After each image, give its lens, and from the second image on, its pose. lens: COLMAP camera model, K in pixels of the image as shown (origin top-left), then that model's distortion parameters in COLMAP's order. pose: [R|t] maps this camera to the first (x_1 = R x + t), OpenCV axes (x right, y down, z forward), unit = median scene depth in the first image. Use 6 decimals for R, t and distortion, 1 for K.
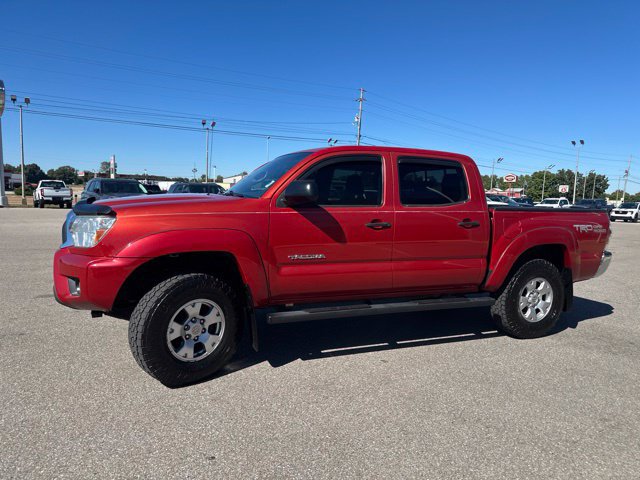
lens RADIAL K [[454.2, 0, 325.1], [0, 454.2, 237.9], [0, 0, 1]] dist [0.071807, -0.085210]
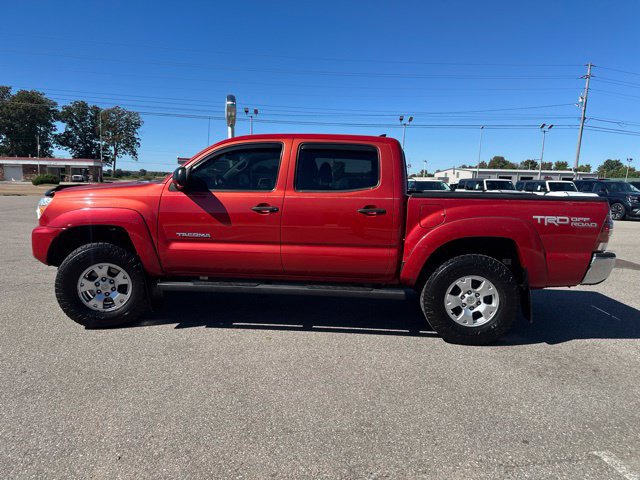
lens RADIAL K [[455.7, 0, 321.0], [0, 455.7, 239.5], [0, 0, 1]] dist [0.073620, -0.094447]
pose [[0.884478, 0.047436, -0.464165, 0.672607], [-0.040925, 0.998872, 0.024098, 0.010609], [0.464784, -0.002318, 0.885421, 0.115170]]
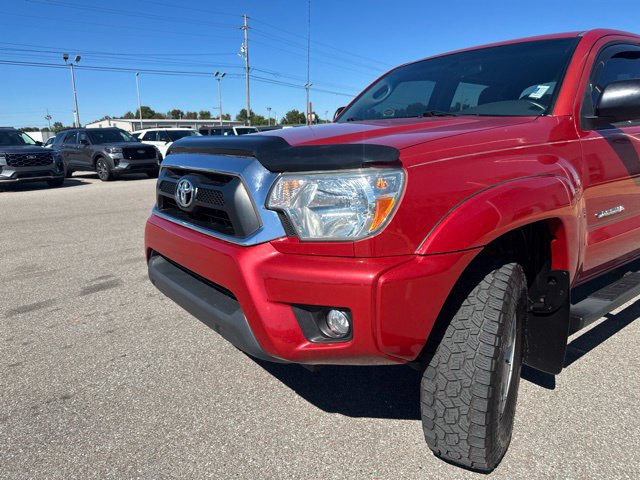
lens RADIAL K [[452.6, 0, 314.0], [0, 452.6, 242.8], [0, 0, 1]] dist [0.073110, -0.099031]
pose [[0.969160, -0.113830, 0.218568, -0.487536], [0.082238, 0.985475, 0.148582, -0.035157], [-0.232307, -0.126026, 0.964443, 0.430085]]
